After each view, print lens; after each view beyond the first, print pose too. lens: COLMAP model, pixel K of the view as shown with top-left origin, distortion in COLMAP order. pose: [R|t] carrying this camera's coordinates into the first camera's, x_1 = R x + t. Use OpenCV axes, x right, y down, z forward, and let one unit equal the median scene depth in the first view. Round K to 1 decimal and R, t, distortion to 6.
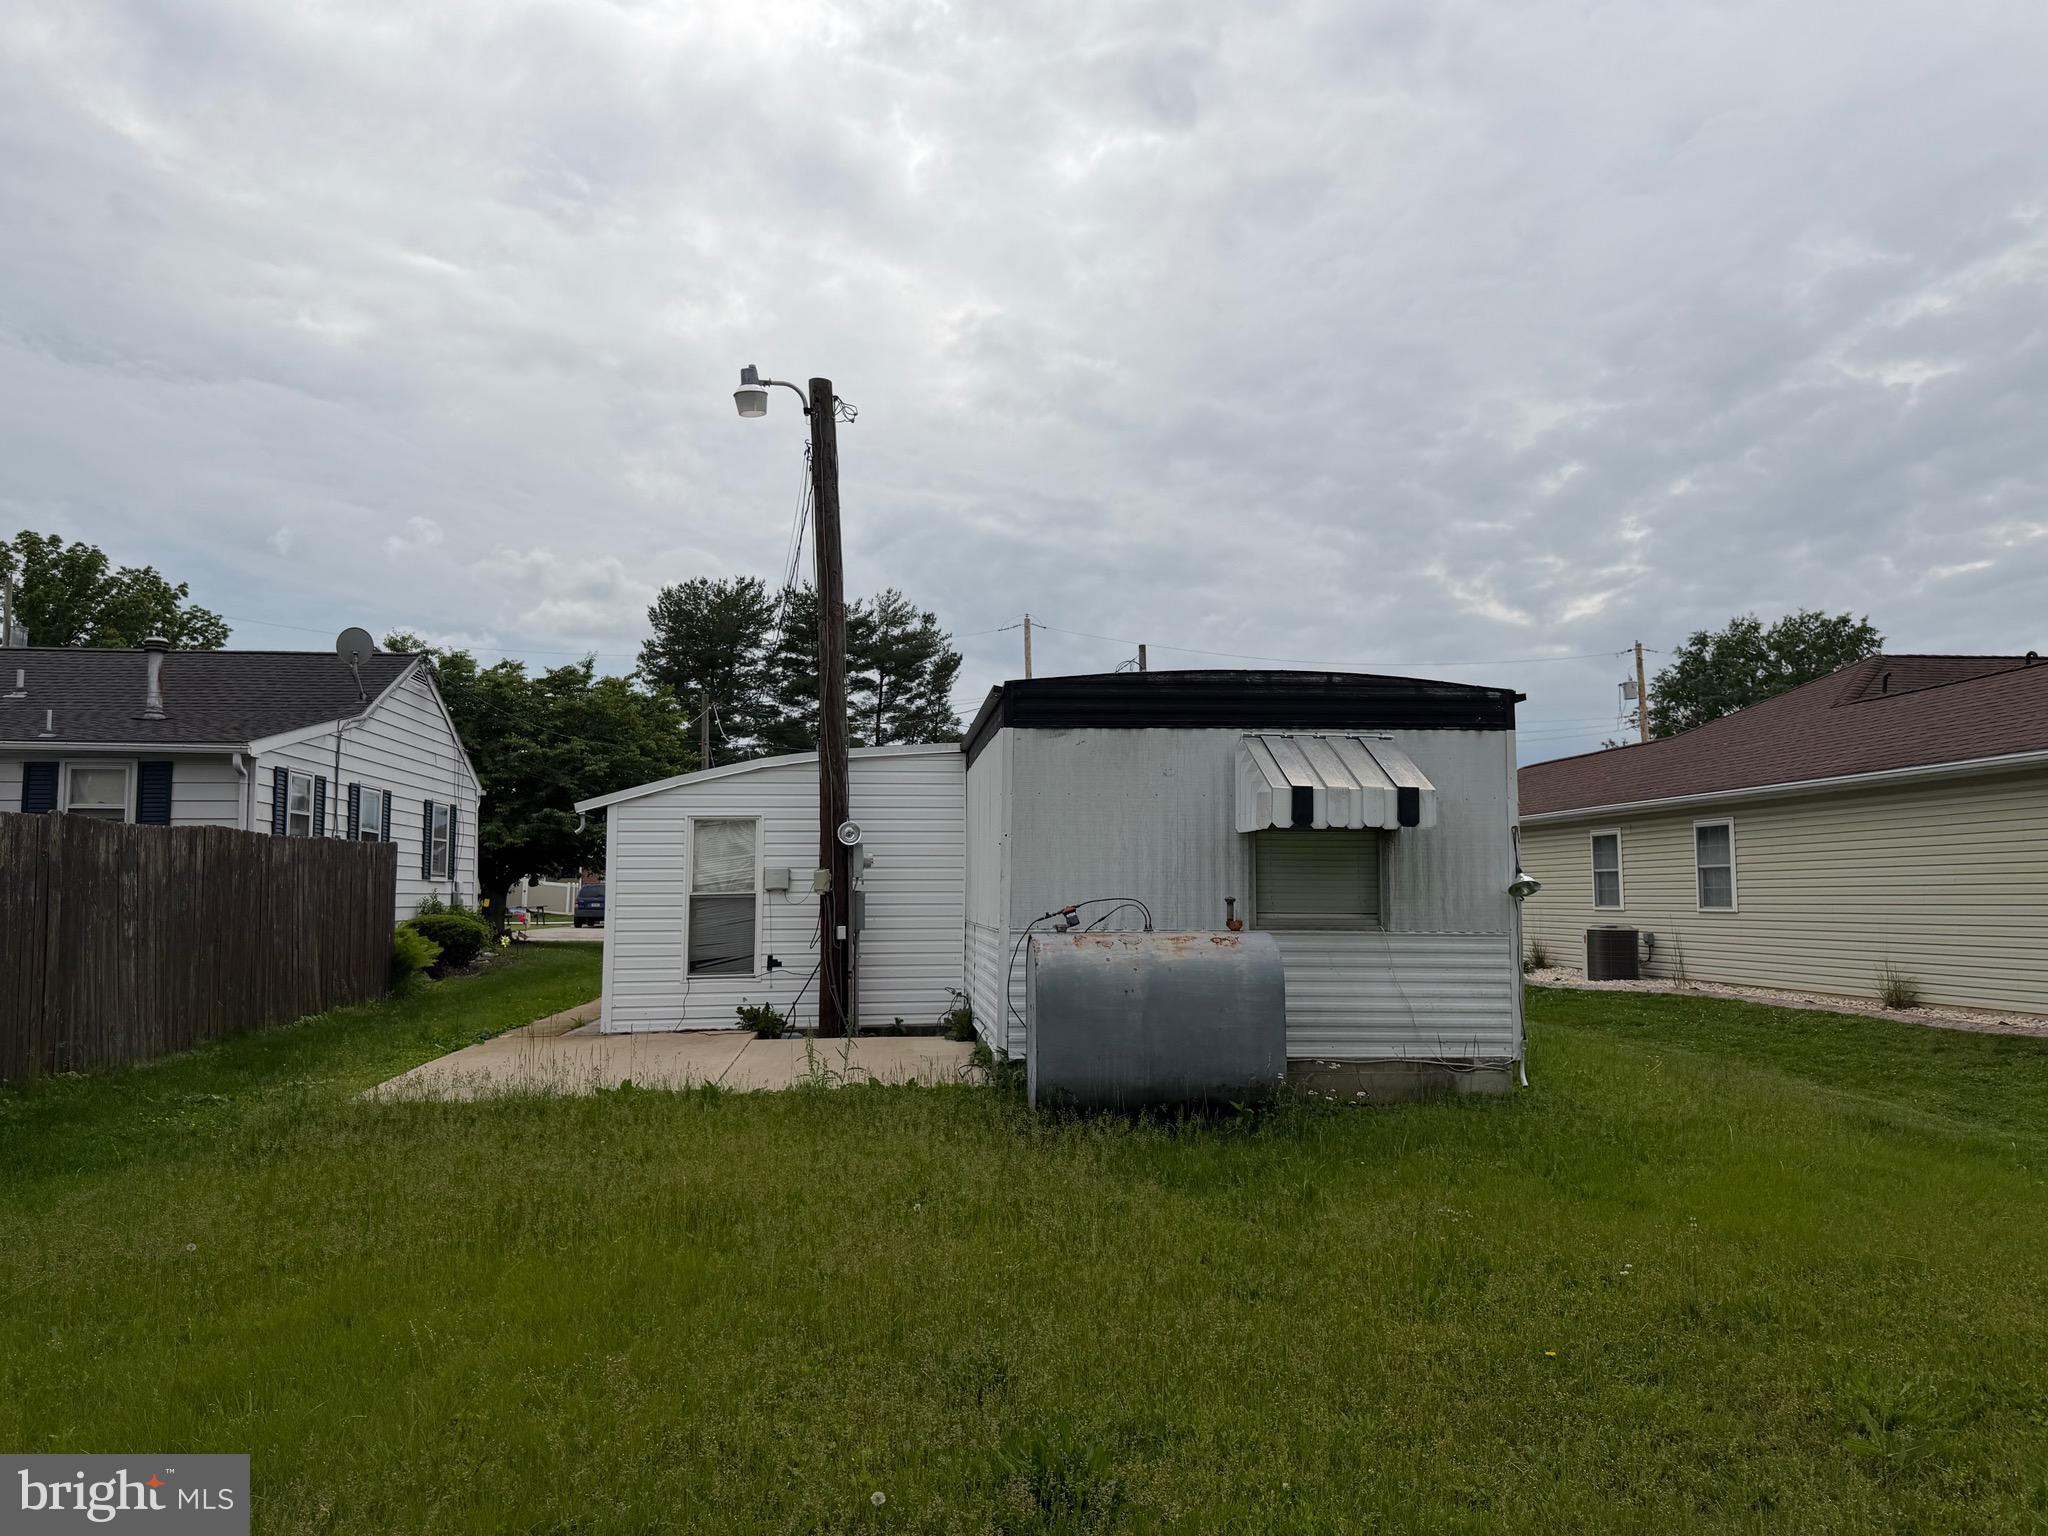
lens RADIAL K [[1455.0, 0, 1028.8], [0, 1455.0, 775.2], [0, 0, 1]] dist [0.066367, -0.029296]
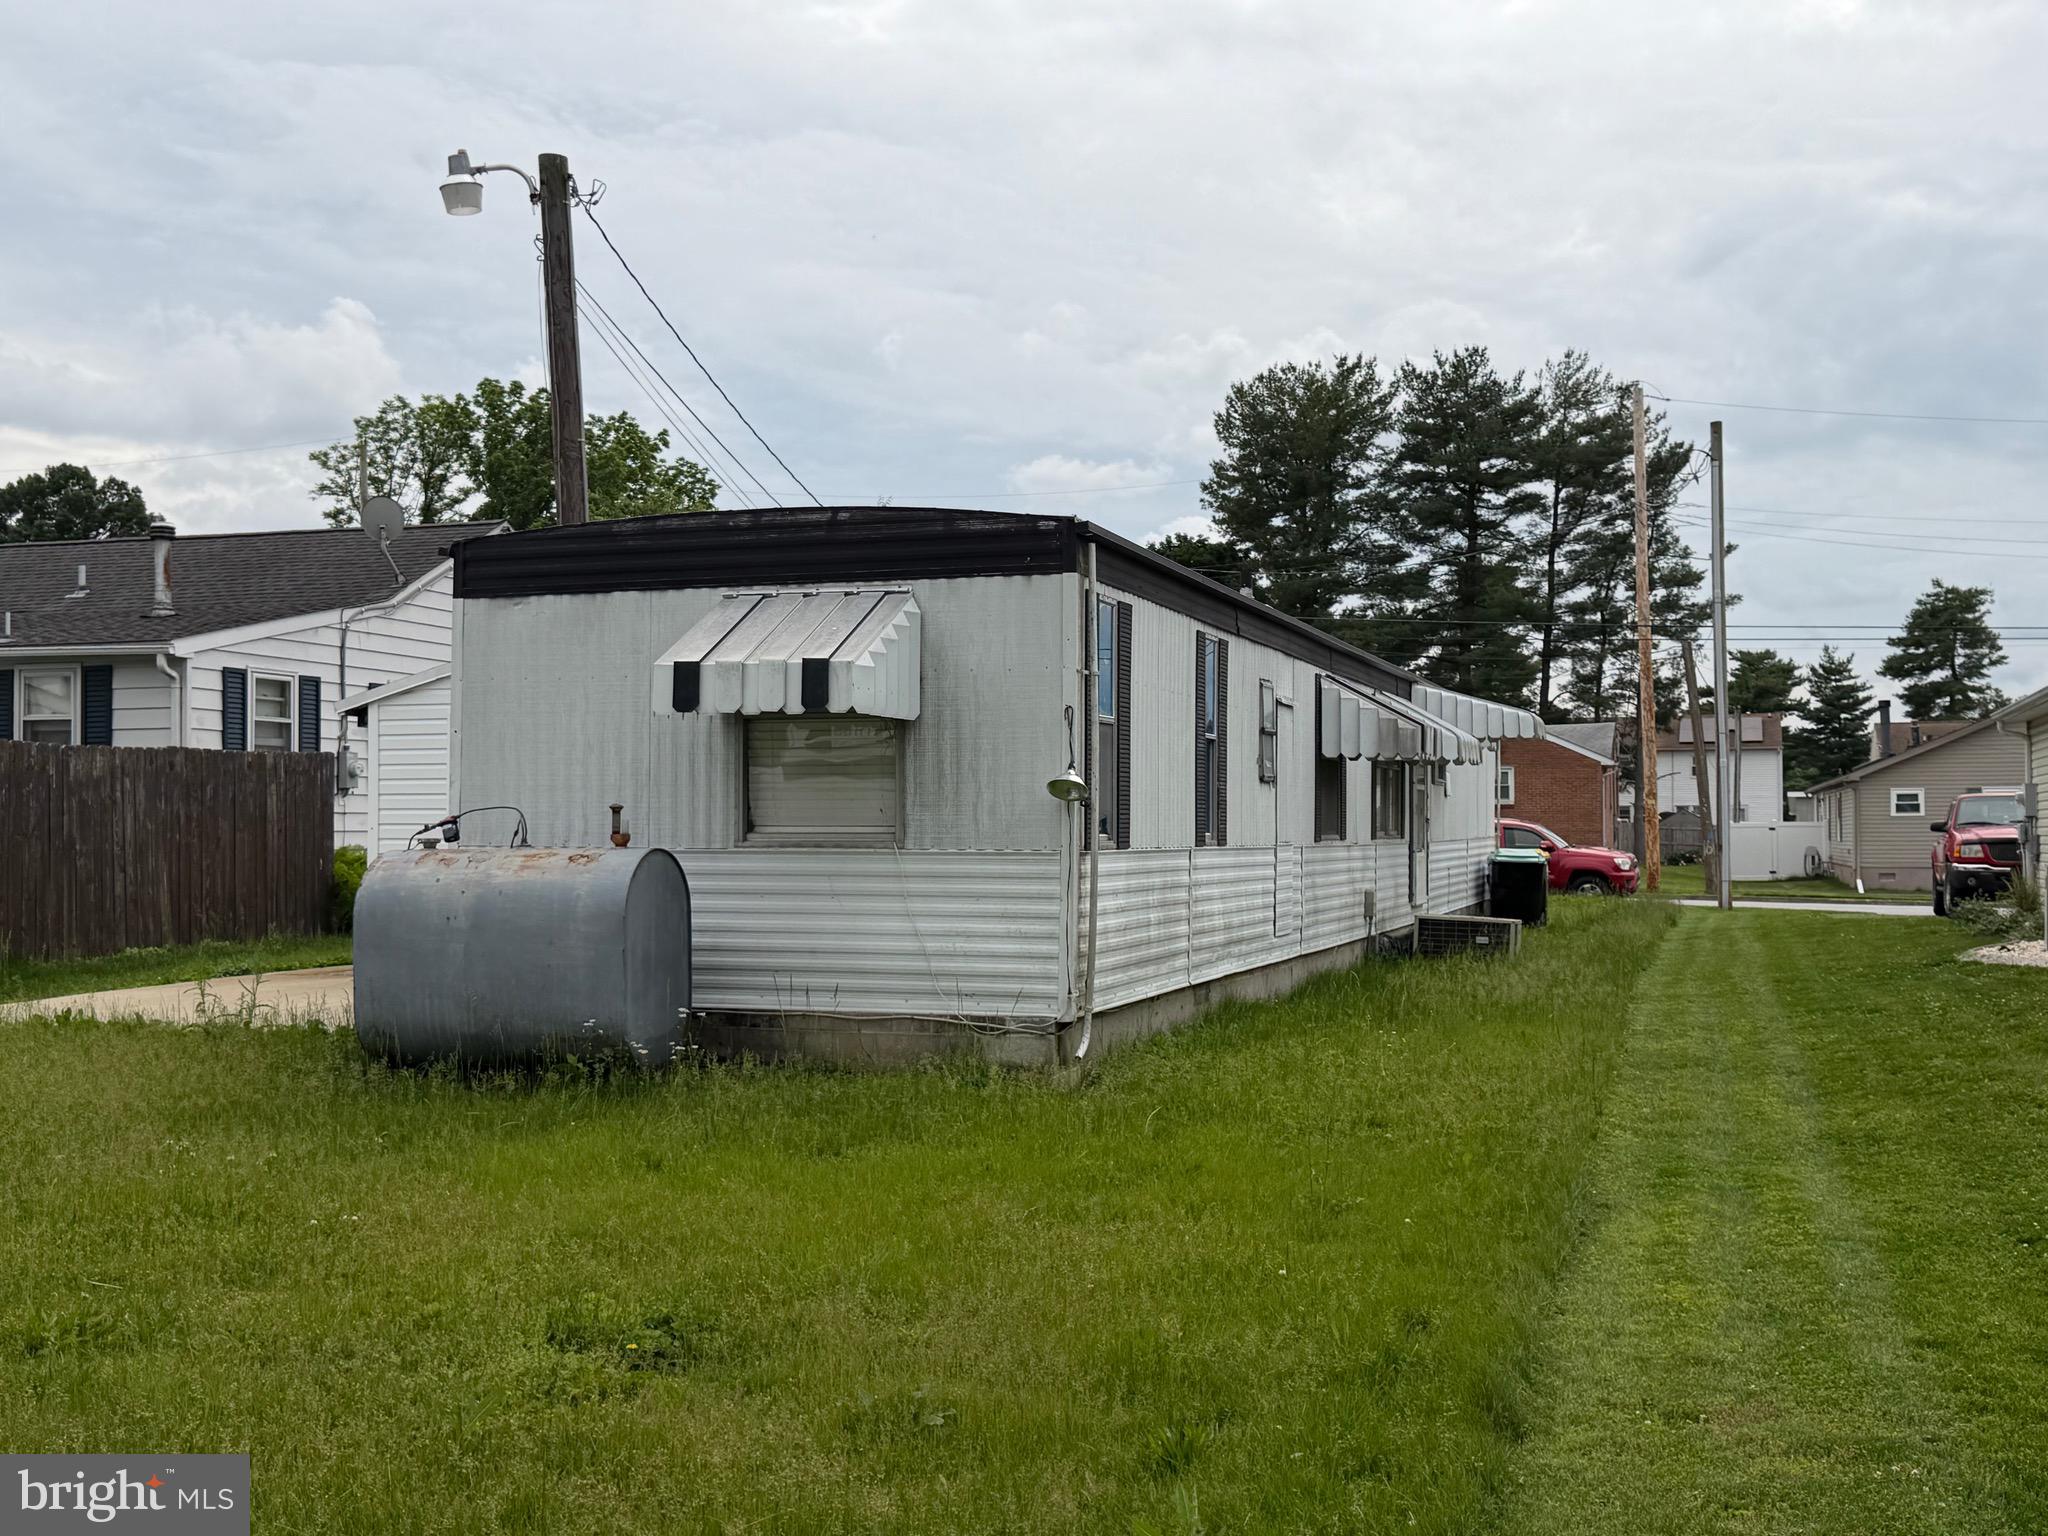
lens RADIAL K [[2205.6, 0, 1025.5], [0, 2205.6, 755.3], [0, 0, 1]] dist [0.140603, 0.000000]
pose [[0.913636, -0.015620, -0.406232, 0.572383], [0.035008, 0.998573, 0.040338, 0.011114], [0.405022, -0.051076, 0.912879, -0.009727]]
